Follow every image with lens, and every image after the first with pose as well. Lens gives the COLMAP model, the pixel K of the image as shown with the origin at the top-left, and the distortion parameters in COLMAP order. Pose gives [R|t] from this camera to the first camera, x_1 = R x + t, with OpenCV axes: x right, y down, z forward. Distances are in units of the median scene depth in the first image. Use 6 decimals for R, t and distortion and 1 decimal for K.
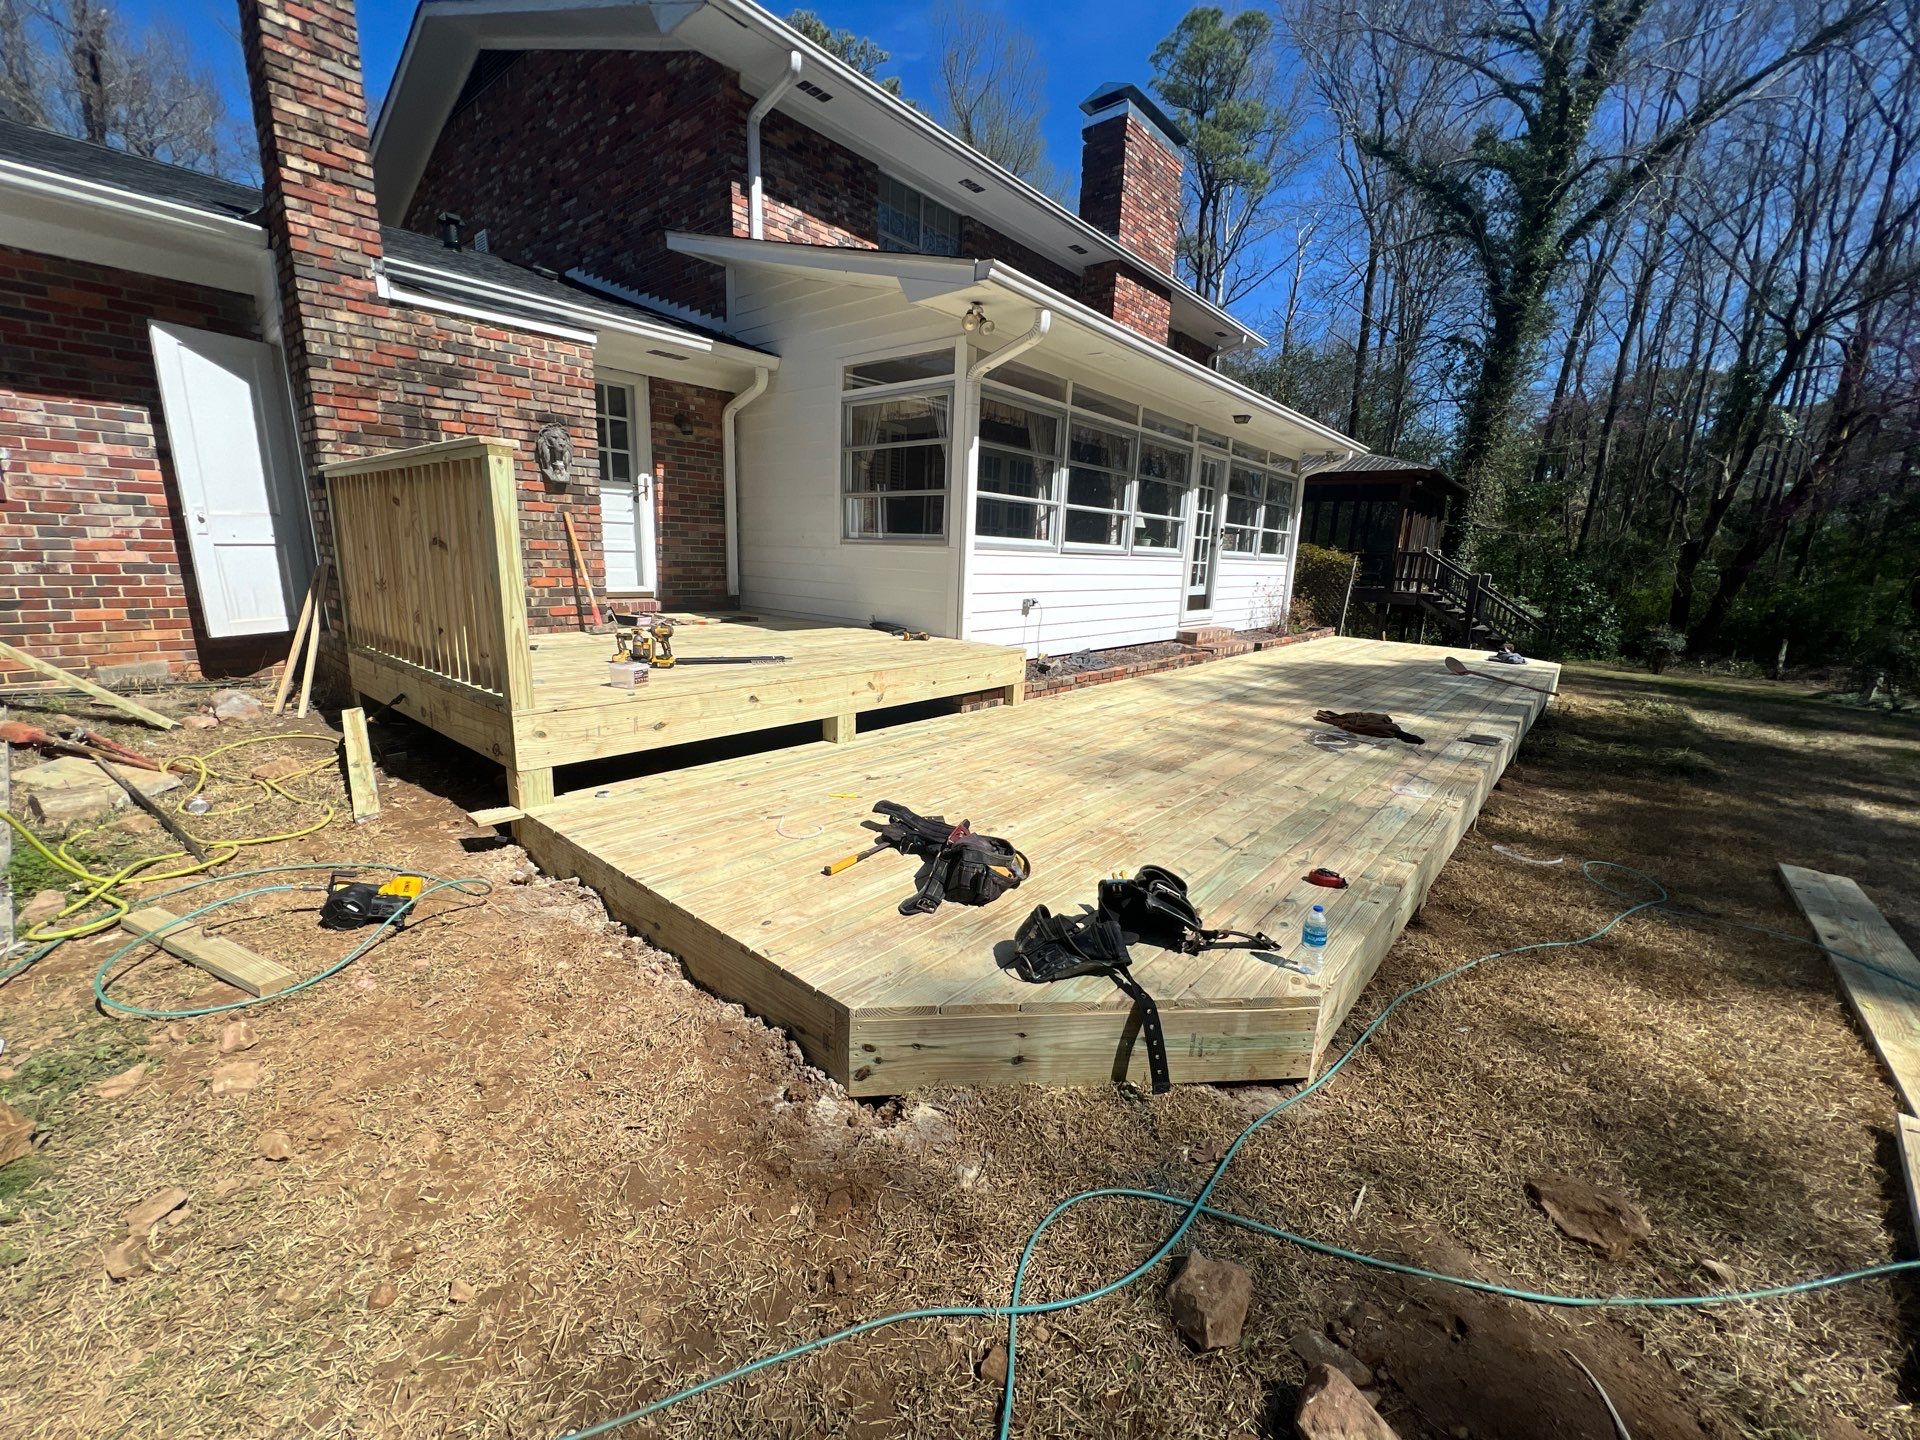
lens RADIAL K [[767.4, 0, 962.9], [0, 767.4, 724.0], [0, 0, 1]] dist [-0.002871, -0.000030]
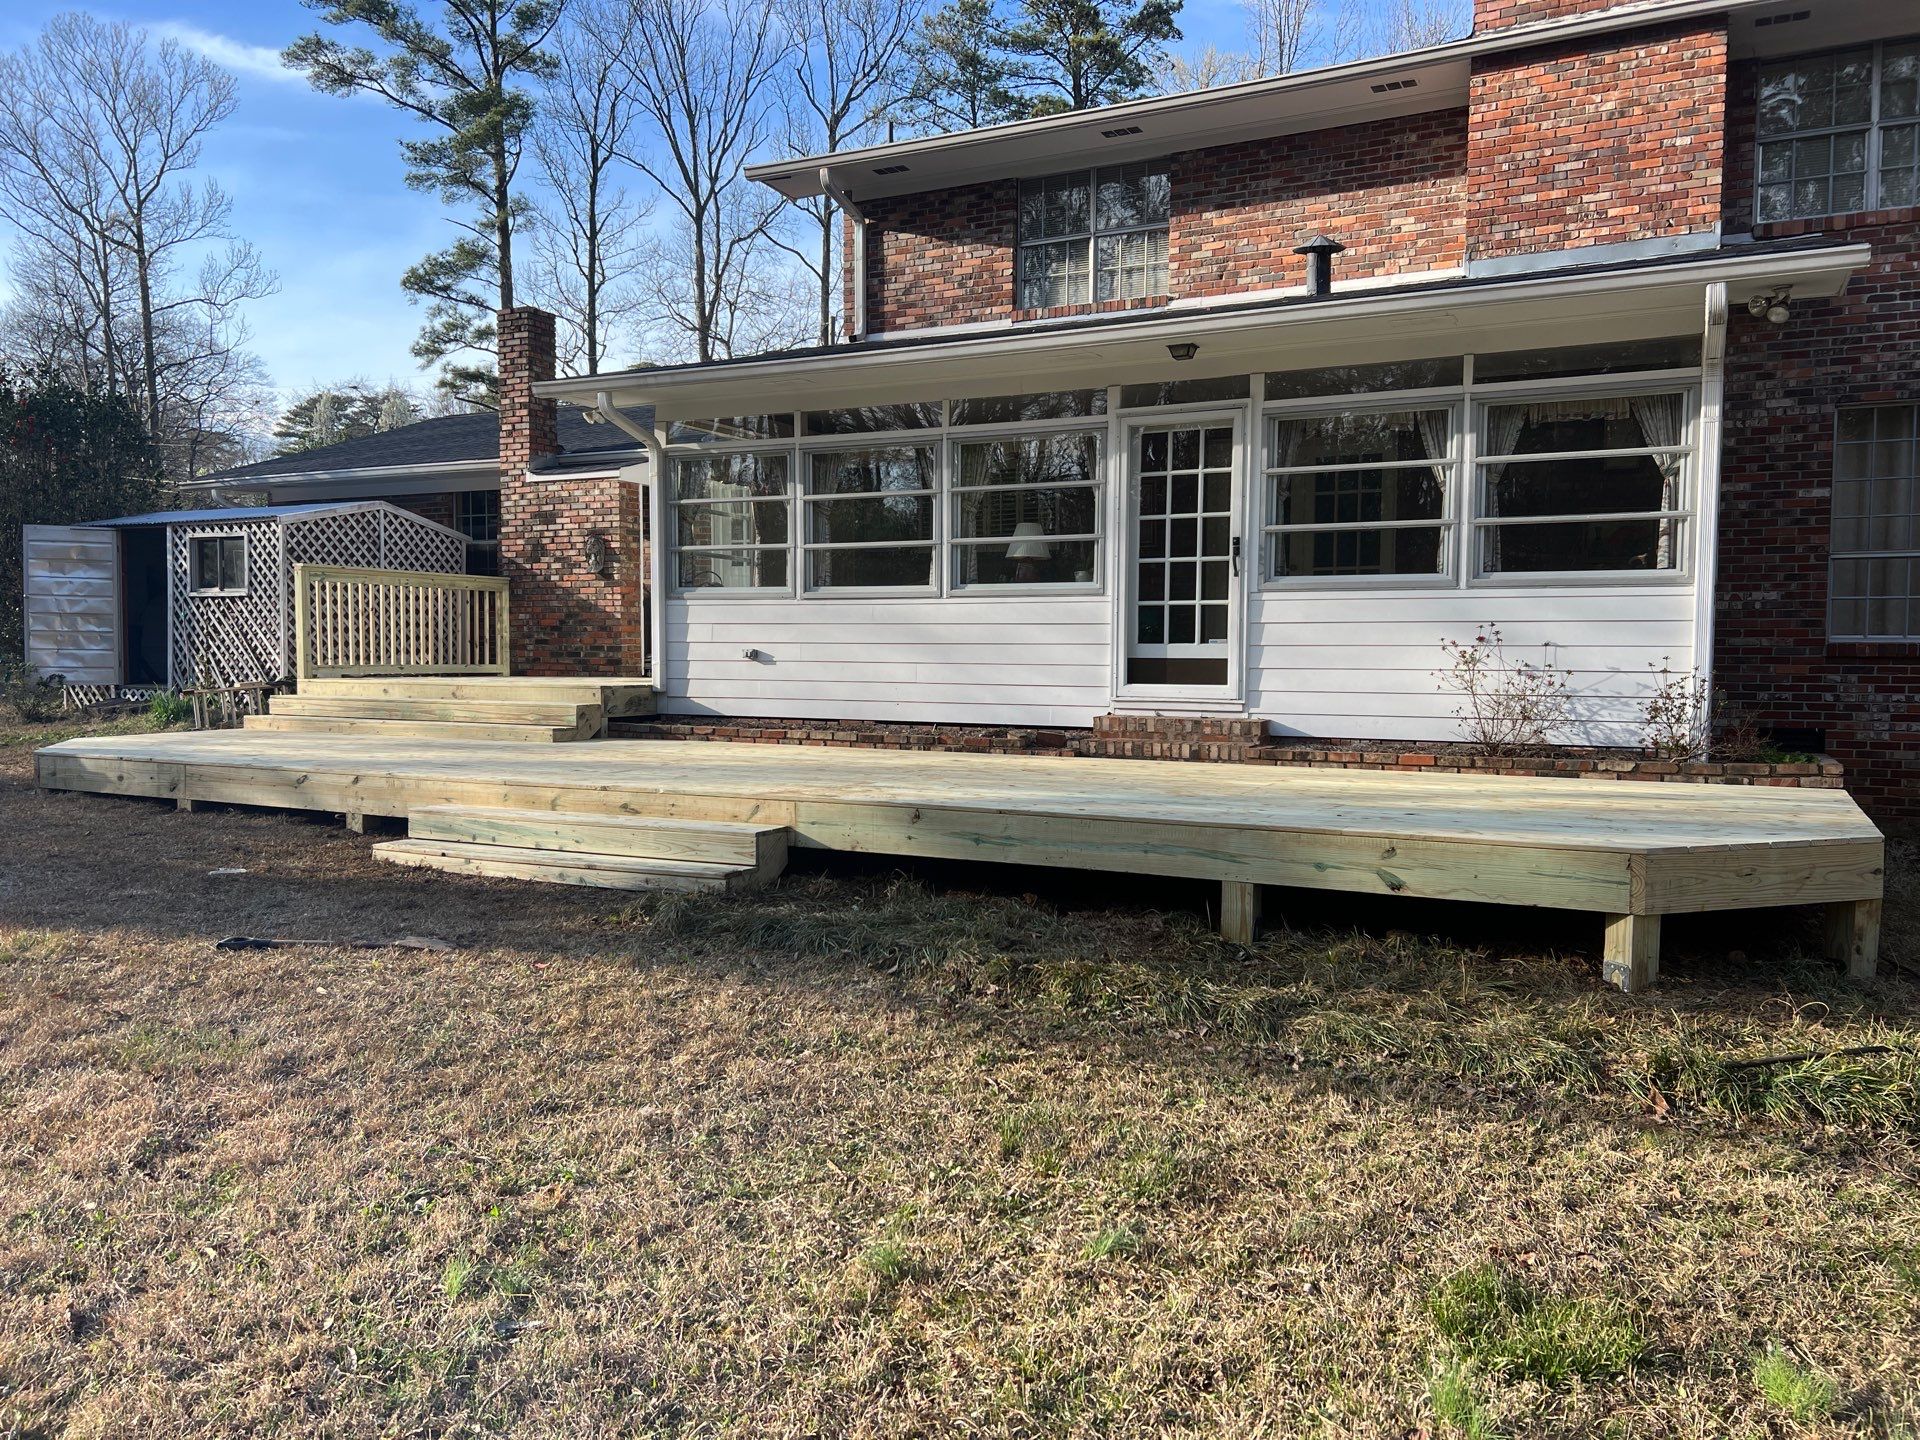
lens RADIAL K [[1445.3, 0, 956.0], [0, 1445.3, 730.9], [0, 0, 1]] dist [0.025921, -0.003786]
pose [[0.226412, 0.020753, -0.973811, 1.794421], [-0.212713, 0.976695, -0.028642, -0.069724], [0.950521, 0.213627, 0.225549, 0.849454]]
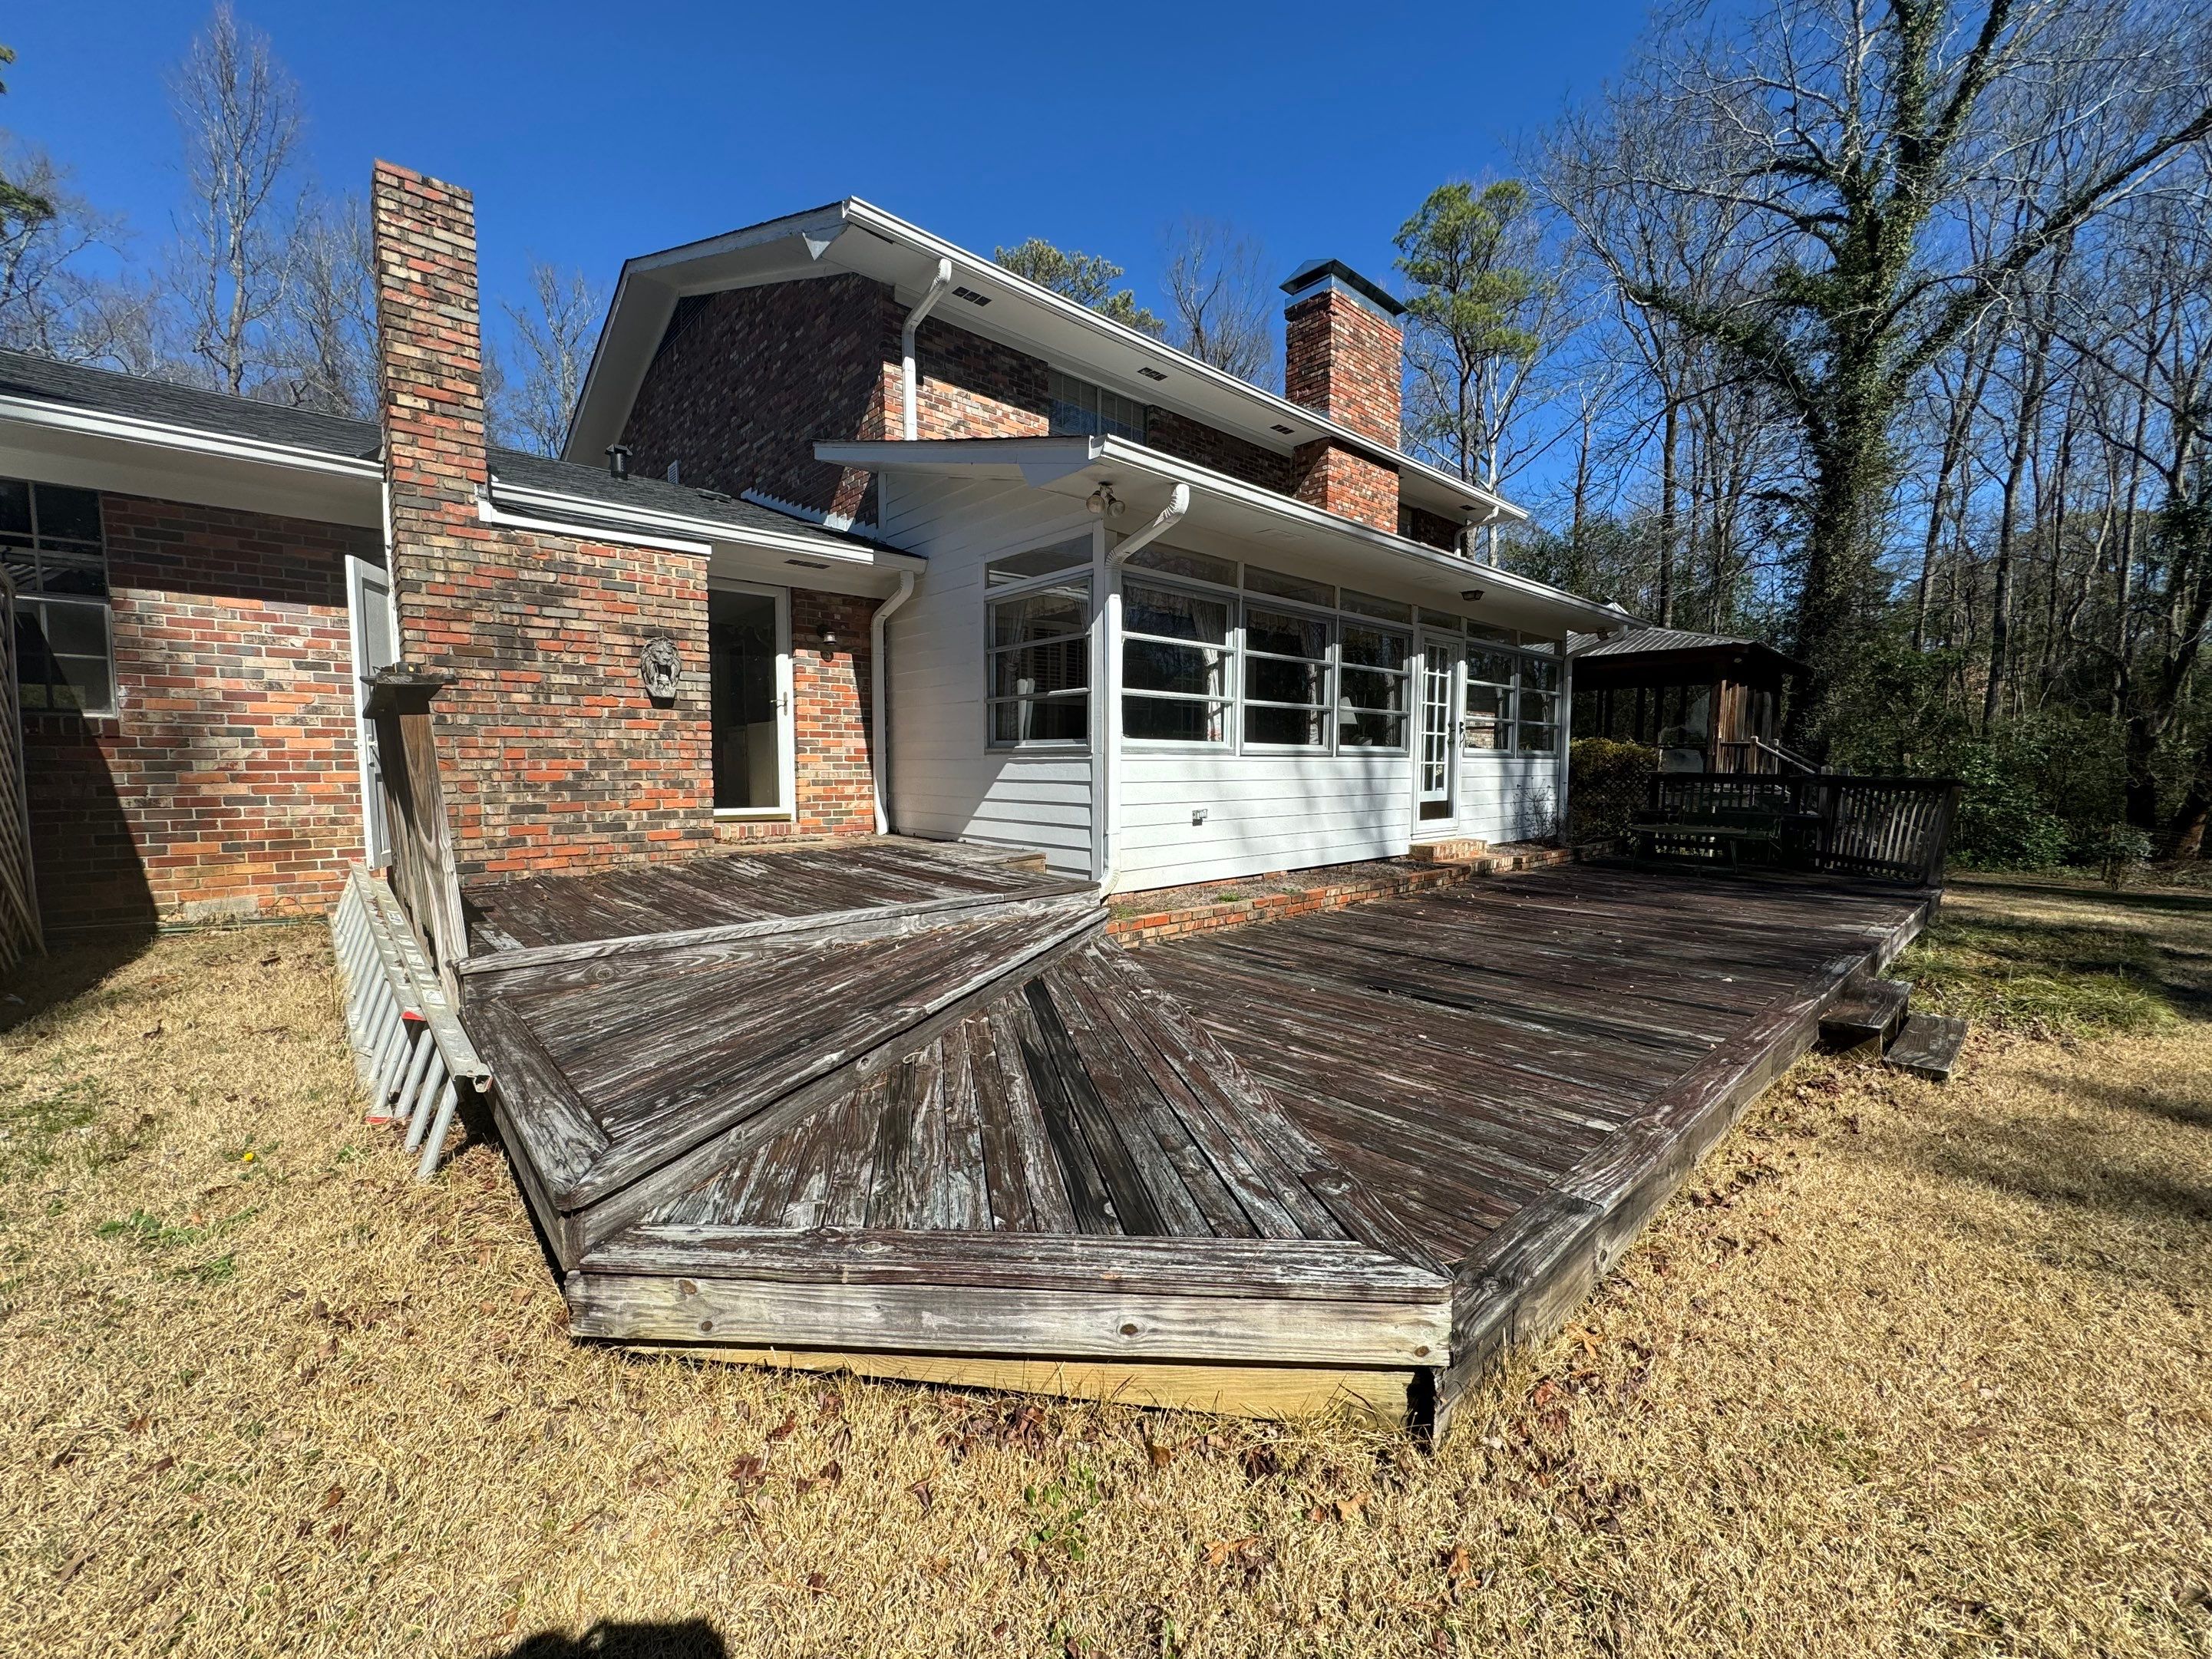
lens RADIAL K [[875.0, 0, 1107.2], [0, 875.0, 830.5], [0, 0, 1]] dist [-0.000343, -0.000247]
pose [[0.991014, -0.023416, -0.131690, 0.109832], [0.003840, 0.989132, -0.146981, 0.000997], [0.133701, 0.145155, 0.980334, 0.043885]]
